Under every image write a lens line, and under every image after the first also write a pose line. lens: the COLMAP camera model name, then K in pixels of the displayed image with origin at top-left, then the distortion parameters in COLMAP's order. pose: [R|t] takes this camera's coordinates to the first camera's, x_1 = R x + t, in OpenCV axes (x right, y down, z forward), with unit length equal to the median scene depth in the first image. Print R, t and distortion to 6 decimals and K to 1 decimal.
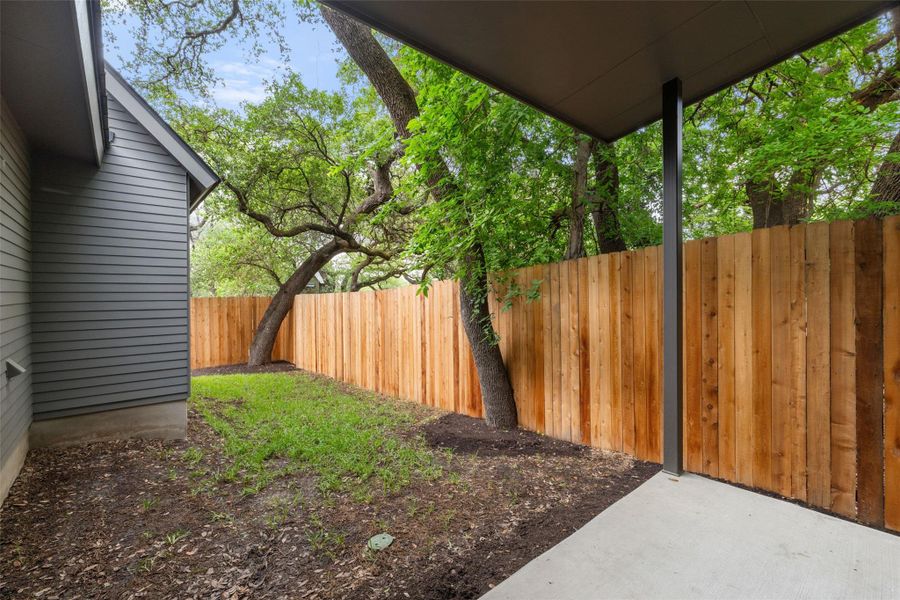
lens RADIAL K [[384.3, 0, 459.5], [0, 384.3, 296.9], [0, 0, 1]] dist [-0.000588, 0.000756]
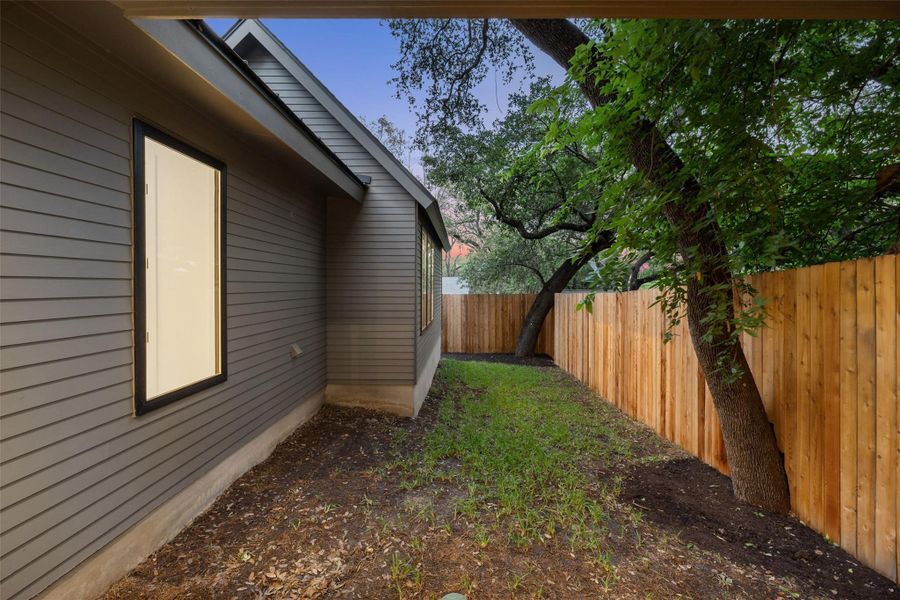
lens RADIAL K [[384.3, 0, 450.8], [0, 384.3, 296.5], [0, 0, 1]] dist [-0.000588, 0.000756]
pose [[0.752626, 0.020643, -0.658125, 0.104264], [-0.013731, 0.999783, 0.015657, -0.021362], [0.658305, -0.002747, 0.752746, 0.103964]]
